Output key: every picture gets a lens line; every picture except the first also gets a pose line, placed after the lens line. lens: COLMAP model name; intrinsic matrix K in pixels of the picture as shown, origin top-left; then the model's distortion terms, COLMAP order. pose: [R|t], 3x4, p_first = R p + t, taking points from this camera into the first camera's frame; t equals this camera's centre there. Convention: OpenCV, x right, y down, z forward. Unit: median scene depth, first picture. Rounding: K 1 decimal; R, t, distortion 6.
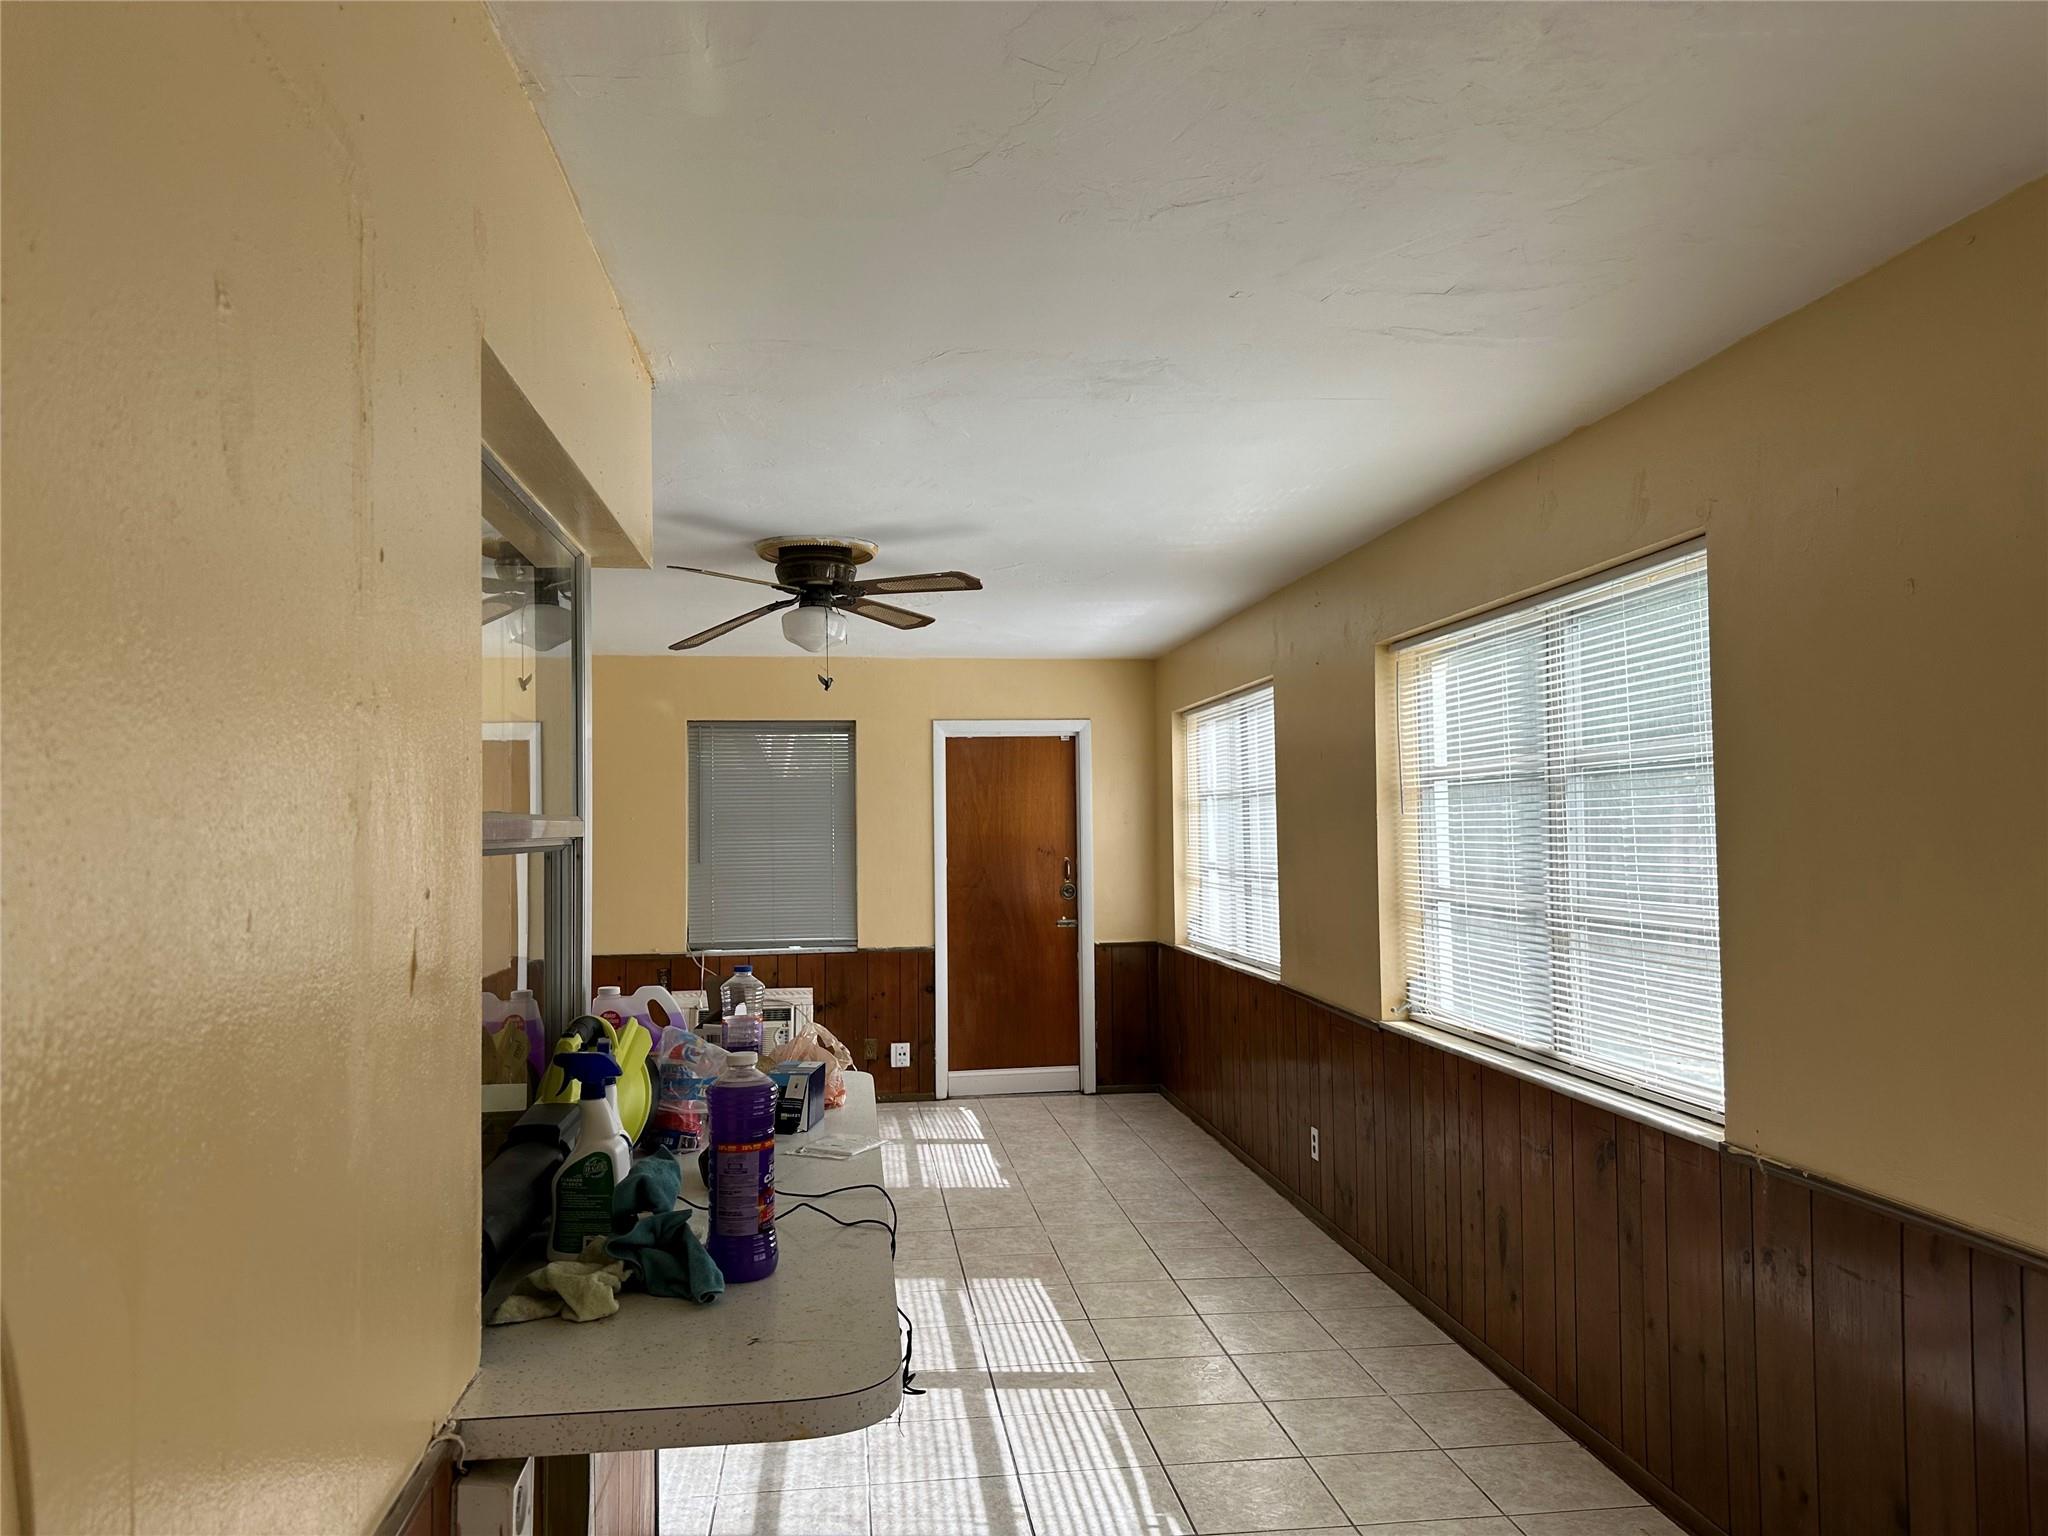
lens RADIAL K [[1442.7, 0, 1034.9], [0, 1442.7, 774.5], [0, 0, 1]] dist [0.088241, -0.097256]
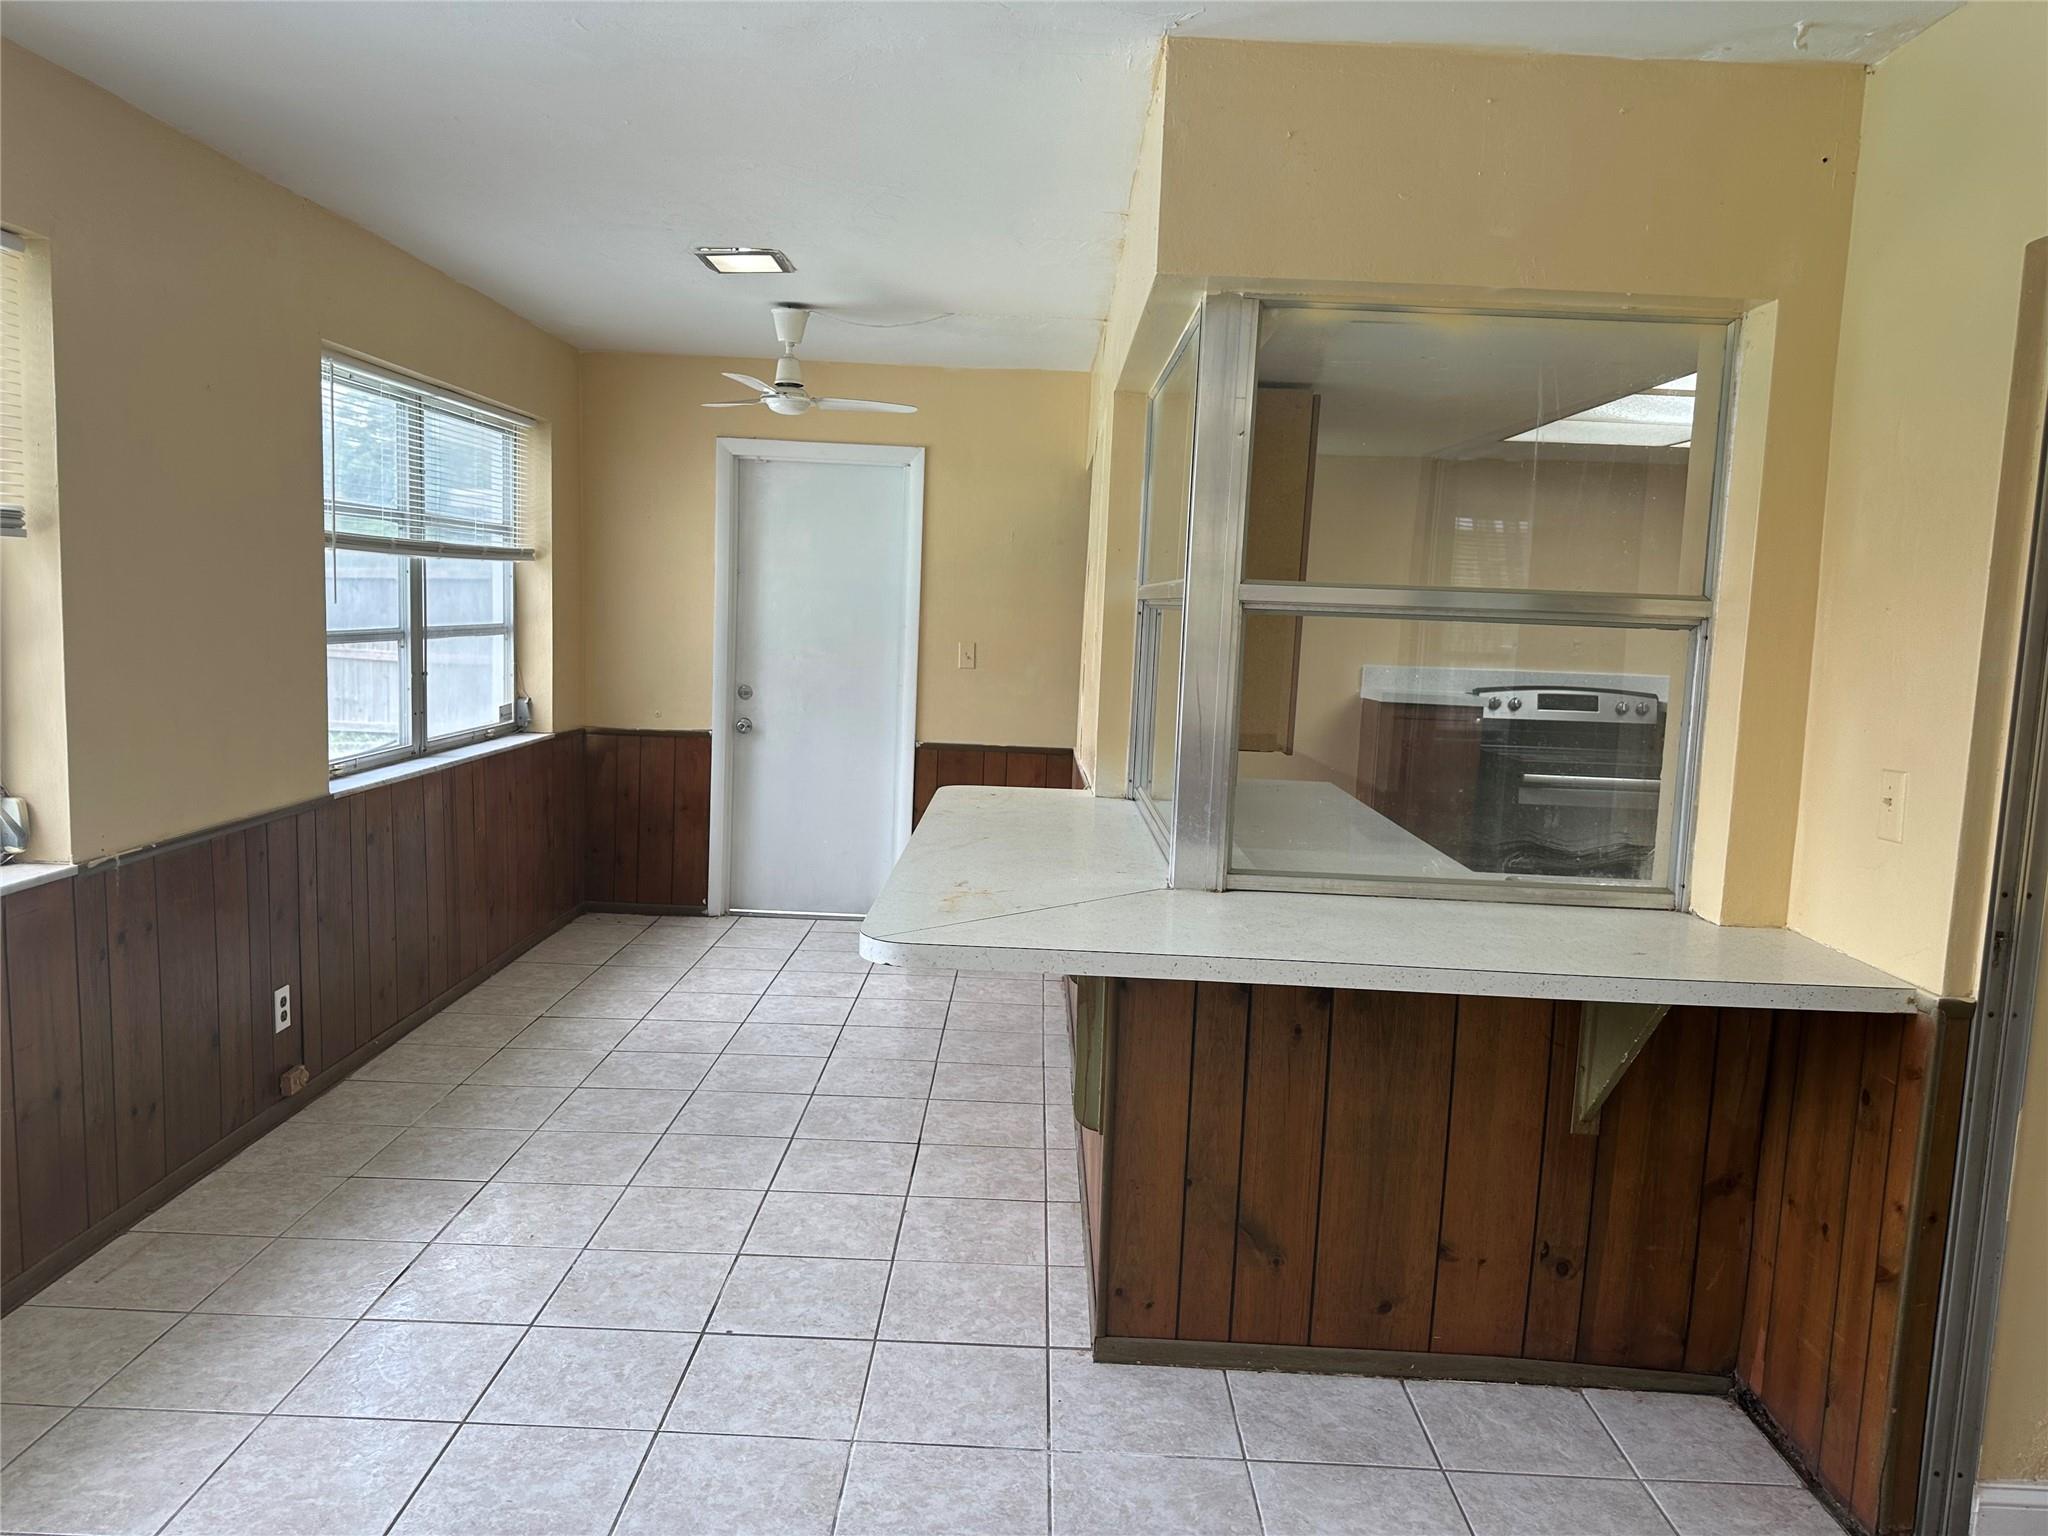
lens RADIAL K [[1442.7, 0, 1034.9], [0, 1442.7, 774.5], [0, 0, 1]] dist [0.088241, -0.097256]
pose [[-0.989228, -0.052553, 0.136624, -0.328750], [-0.042892, 0.996430, 0.072718, 0.087224], [-0.139957, 0.066075, -0.987950, 1.938044]]
